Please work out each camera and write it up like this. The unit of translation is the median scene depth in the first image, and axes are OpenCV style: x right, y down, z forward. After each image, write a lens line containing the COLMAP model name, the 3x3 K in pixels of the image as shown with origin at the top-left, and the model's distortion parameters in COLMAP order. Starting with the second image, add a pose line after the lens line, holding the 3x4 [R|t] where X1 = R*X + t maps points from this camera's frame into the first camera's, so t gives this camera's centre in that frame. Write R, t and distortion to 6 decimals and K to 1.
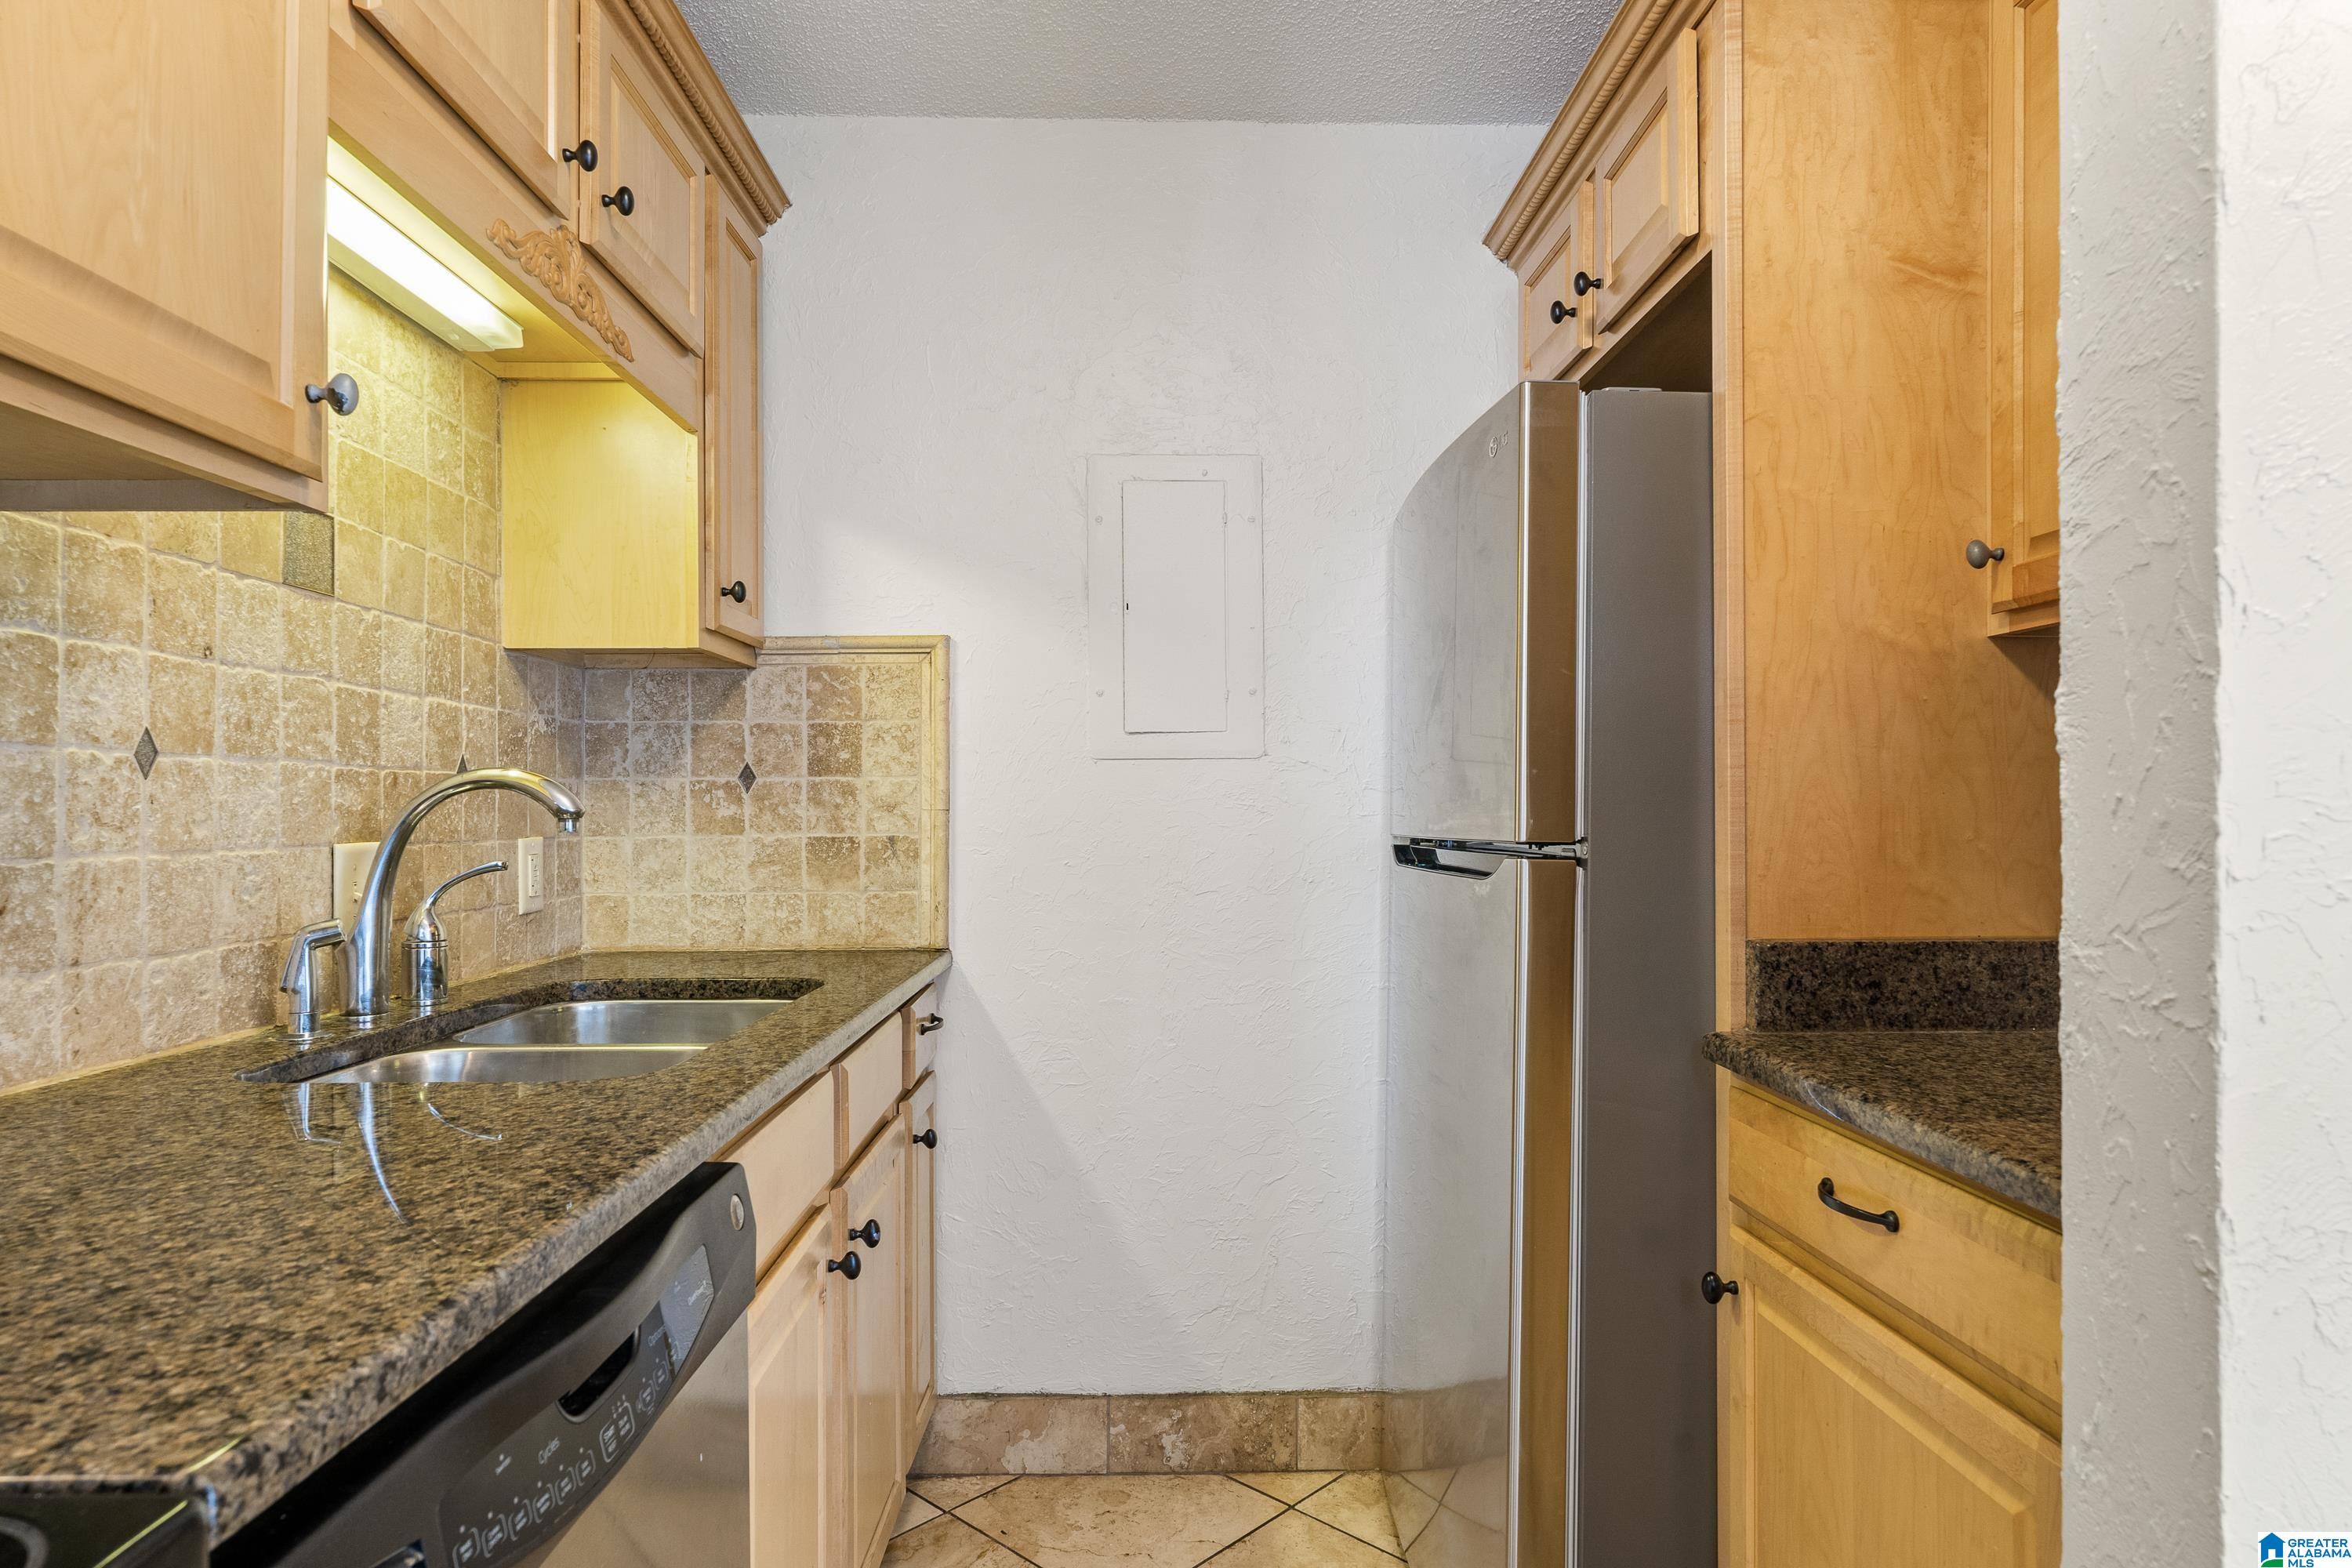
lens RADIAL K [[1319.7, 0, 1169.9], [0, 1319.7, 809.4], [0, 0, 1]] dist [0.001355, -0.000903]
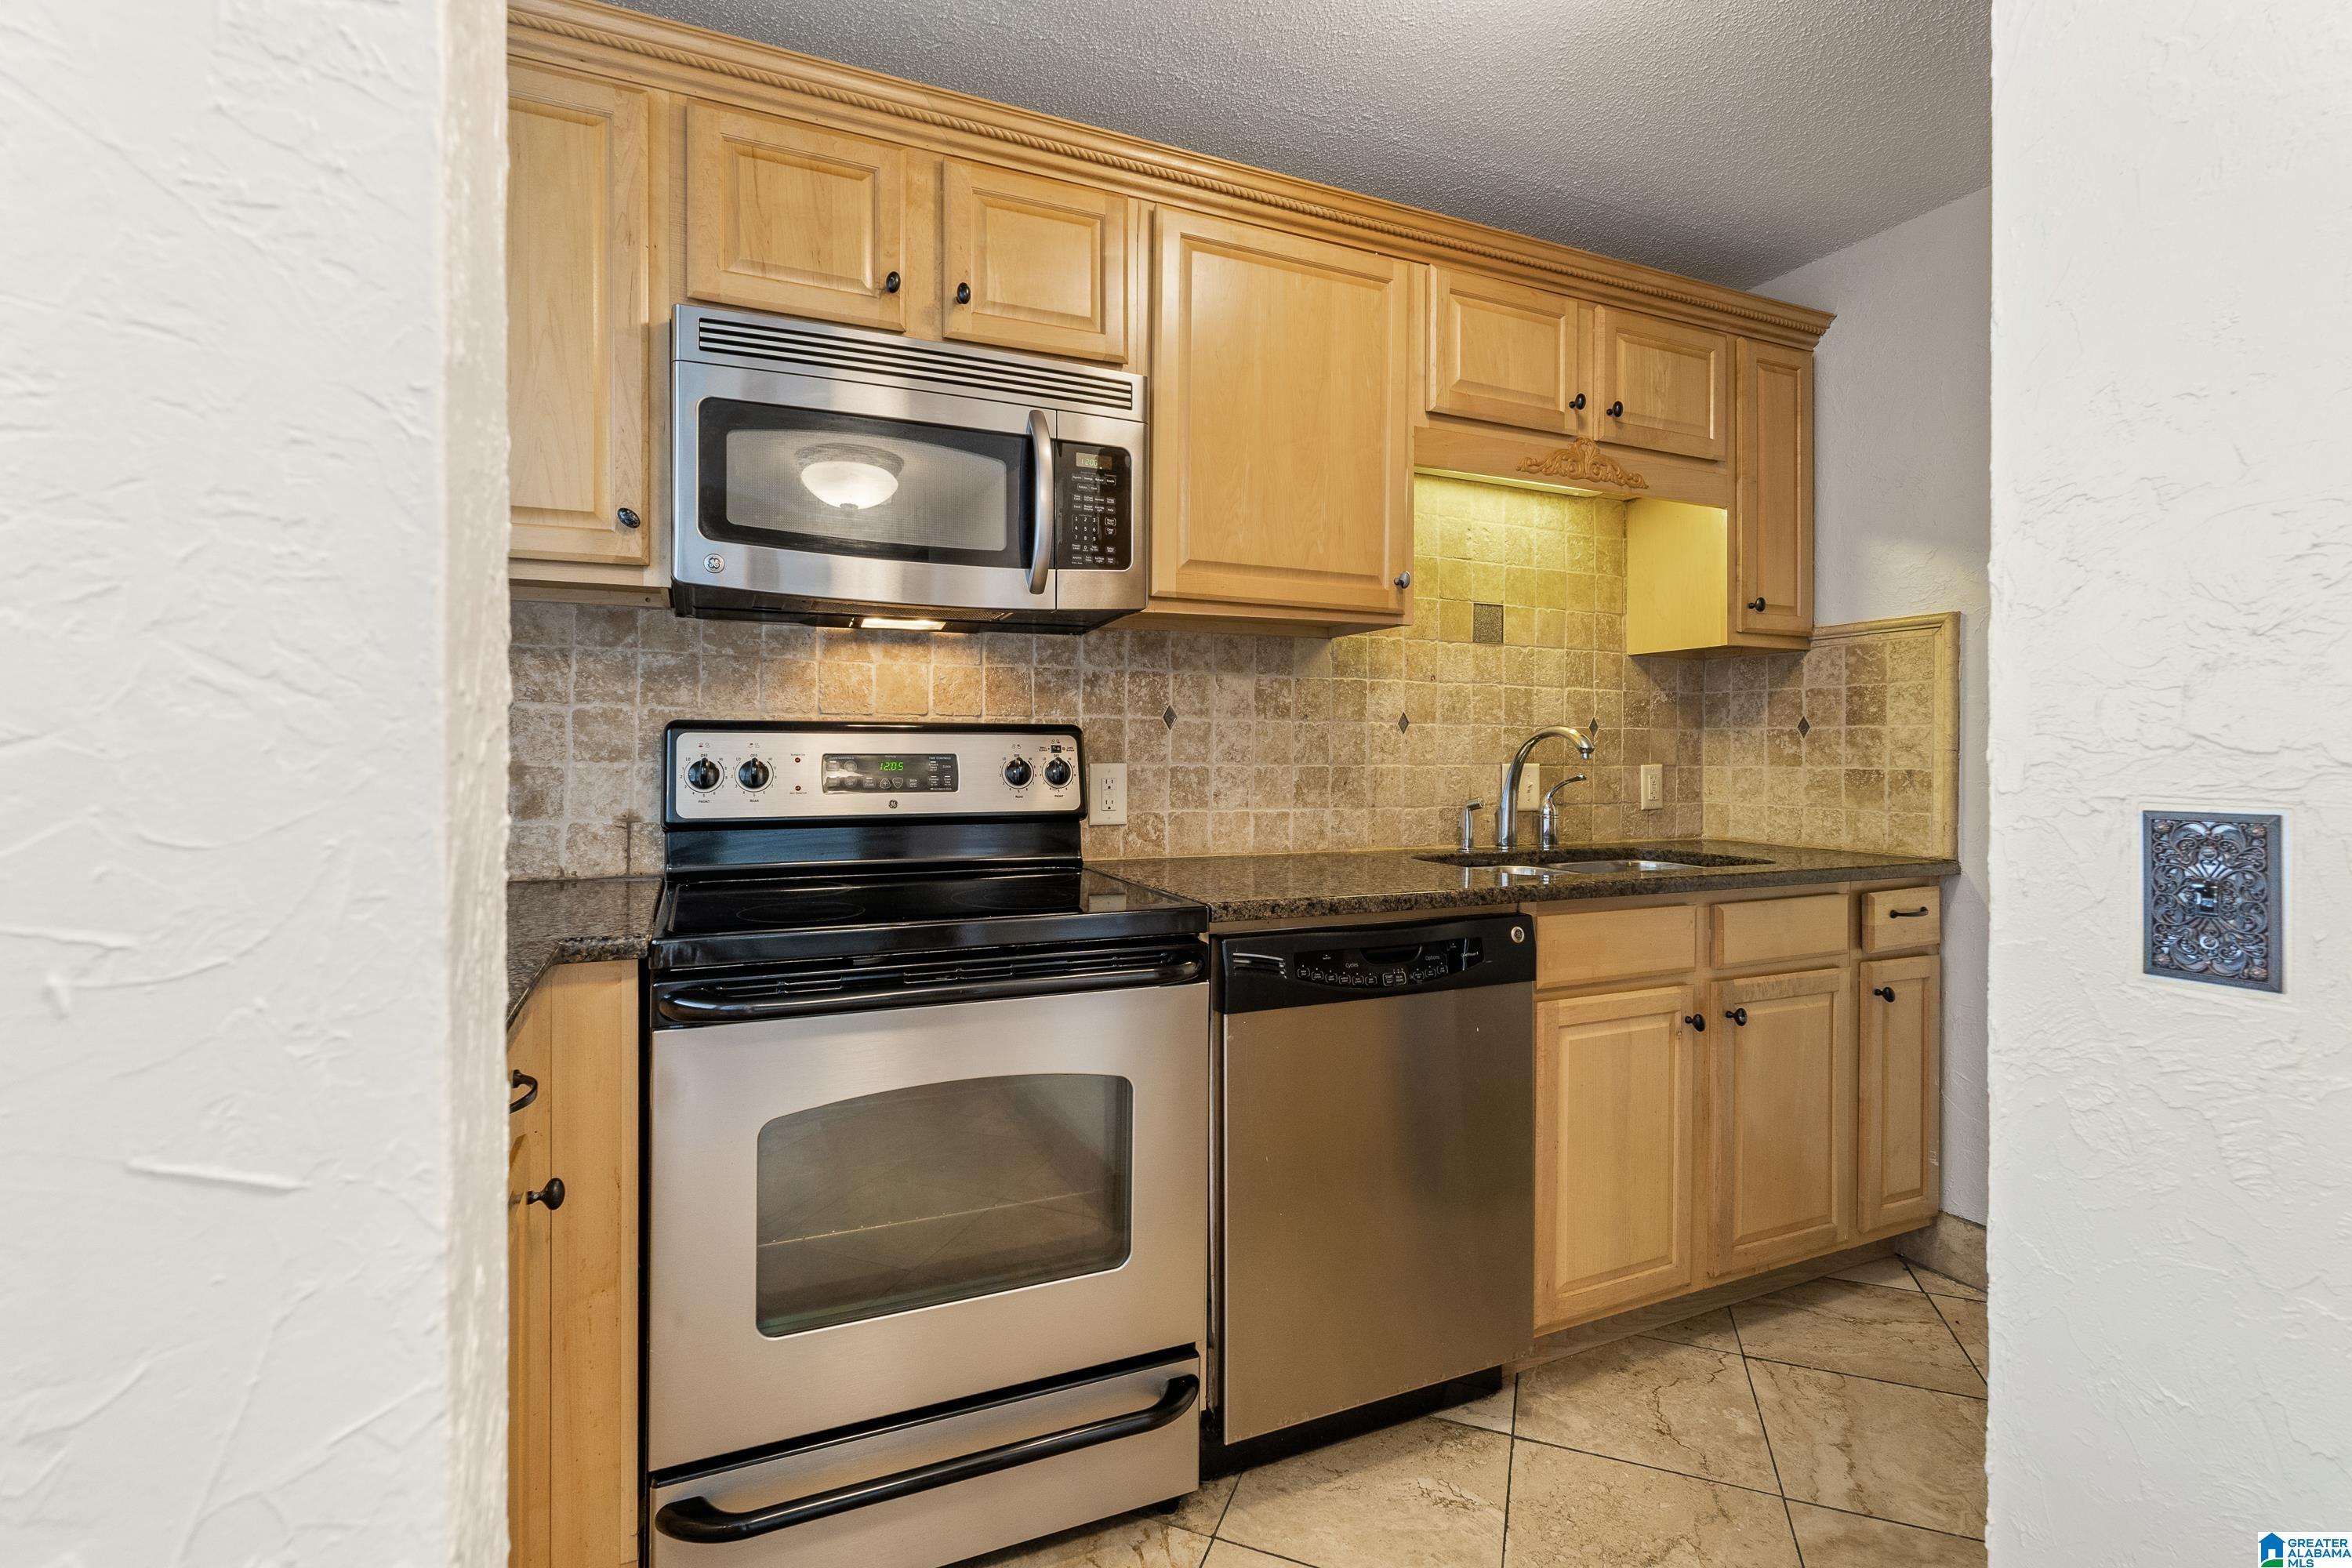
lens RADIAL K [[1046.8, 0, 1153.1], [0, 1046.8, 744.6], [0, 0, 1]] dist [-0.004699, 0.001643]
pose [[0.380742, 0.000082, -0.924681, 0.506239], [-0.006600, 0.999975, -0.002629, 0.003289], [0.924658, 0.007104, 0.380733, -0.096078]]
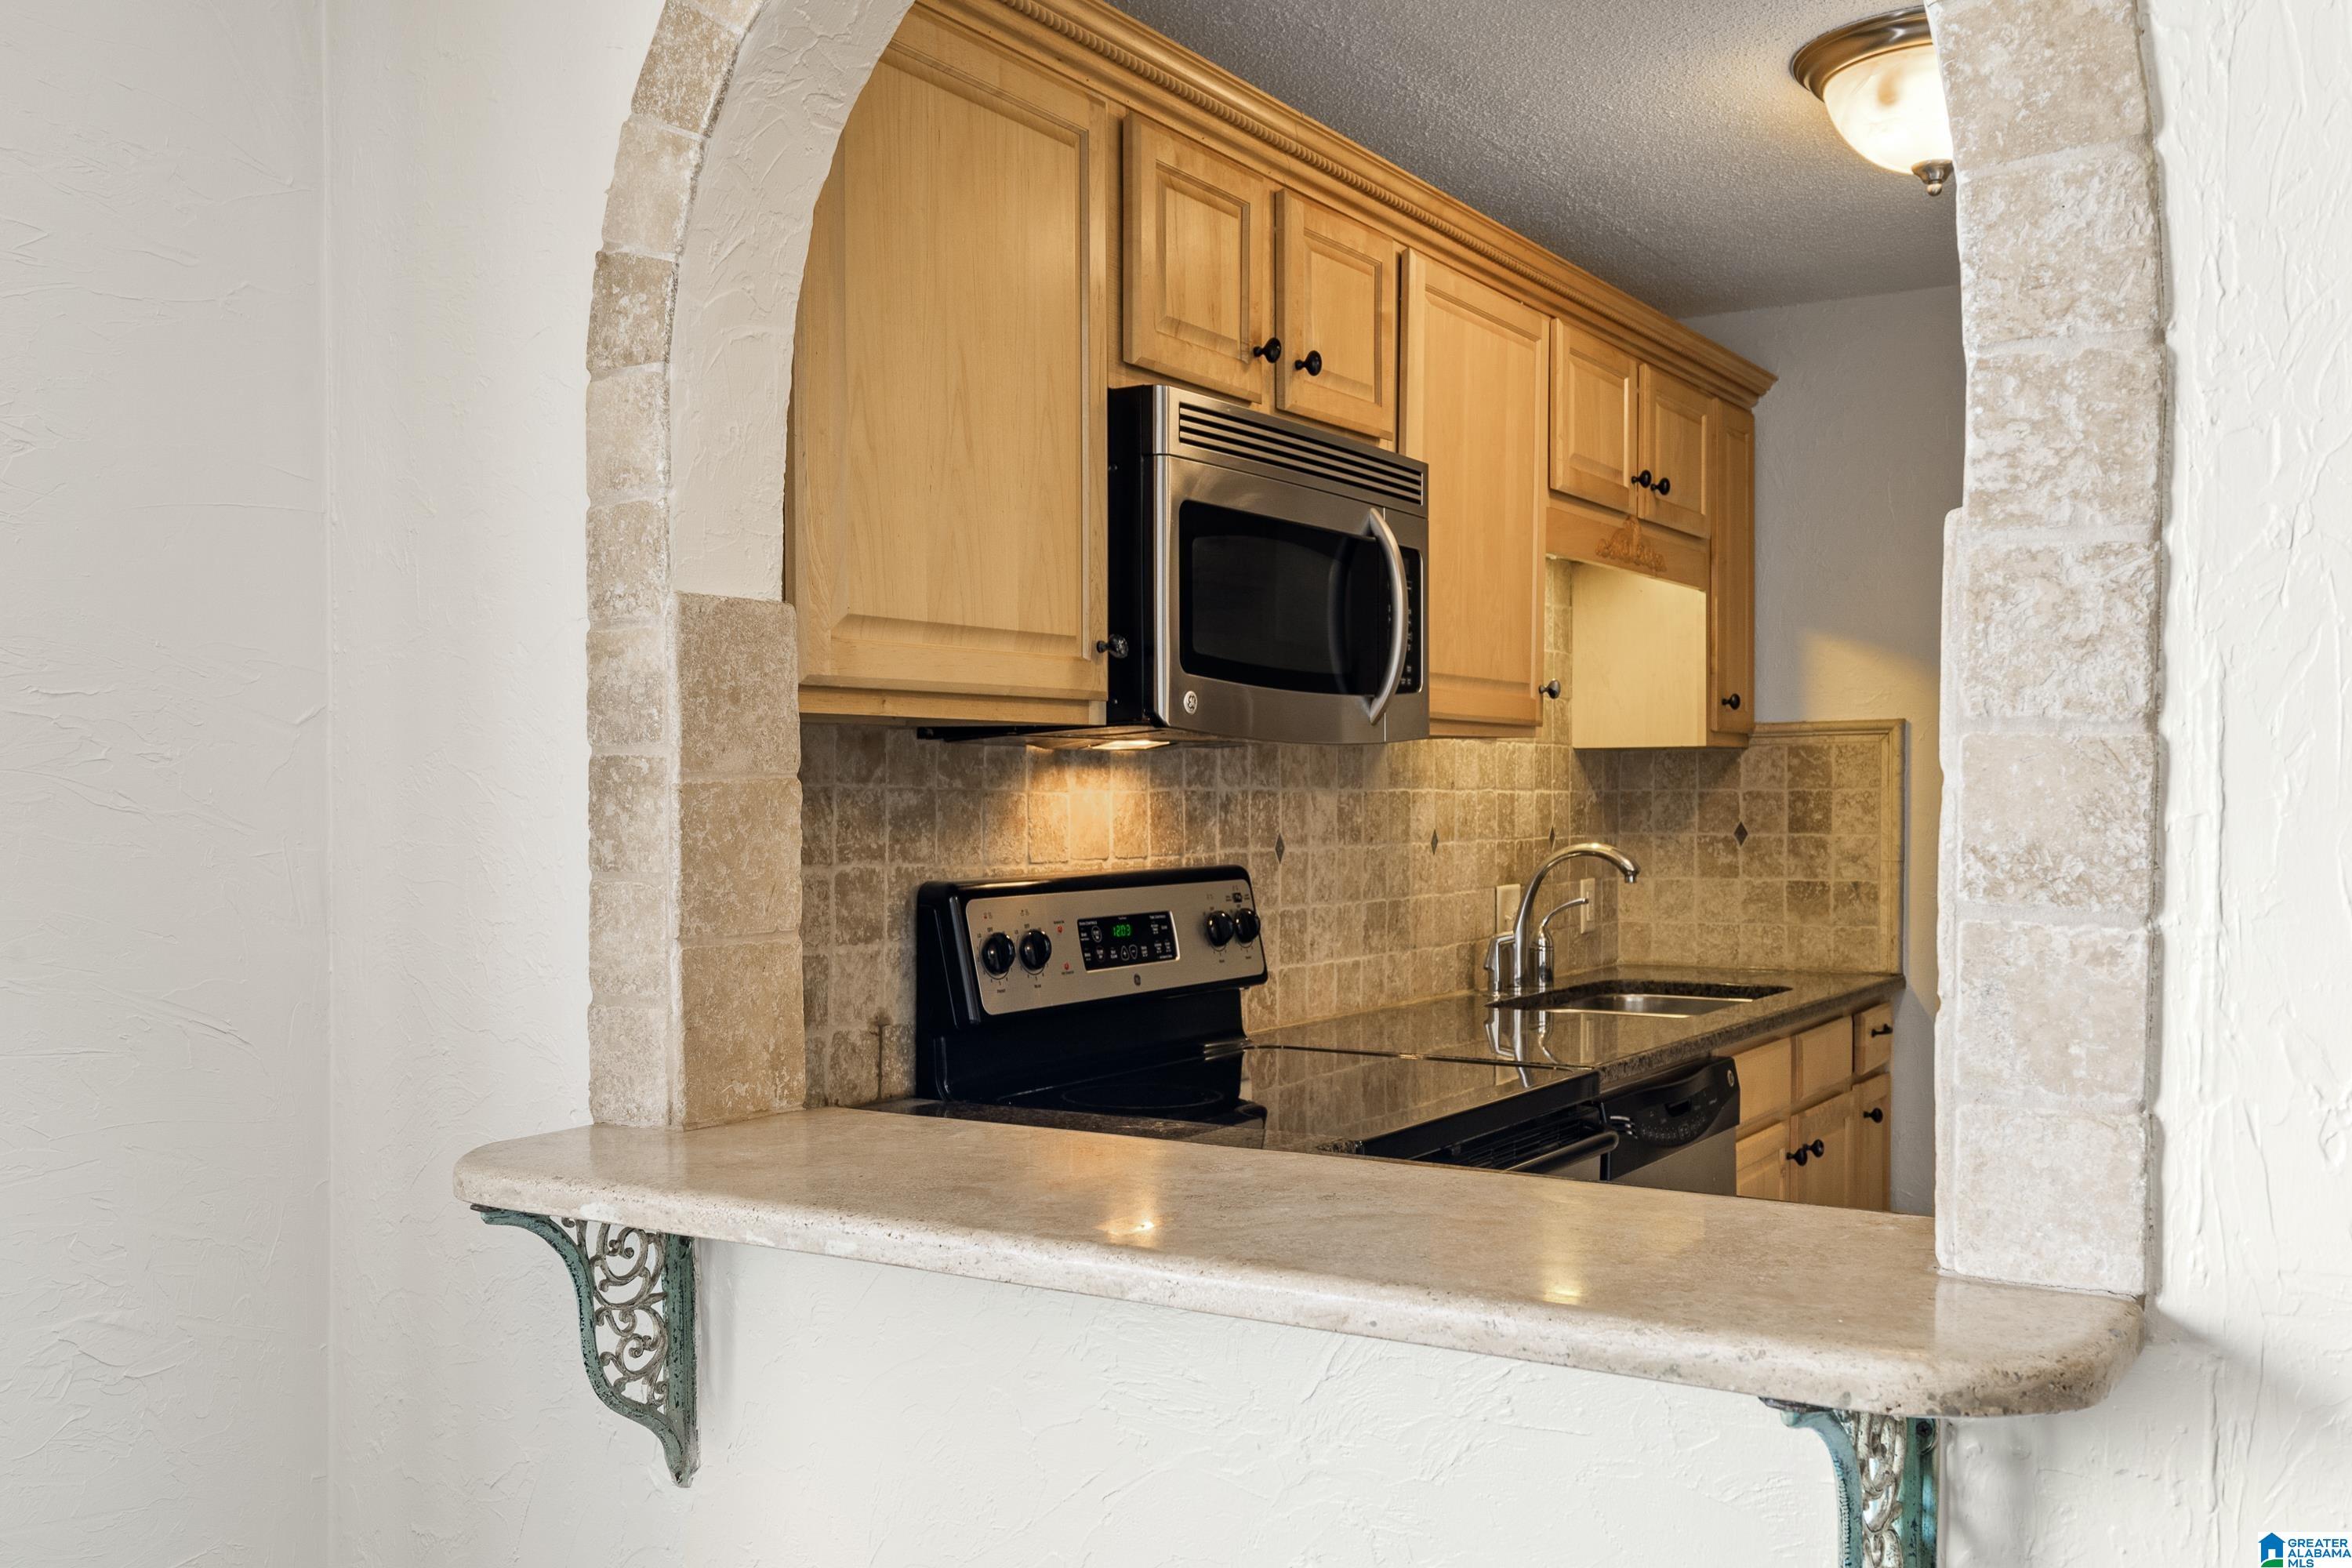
lens RADIAL K [[2125.3, 0, 1169.2], [0, 2125.3, 844.2], [0, 0, 1]] dist [0.028386, 0.007974]
pose [[0.837931, 0.010719, -0.545671, 0.375627], [0.002444, 0.999723, 0.023390, -0.069638], [0.545771, -0.020933, 0.837673, -1.133333]]
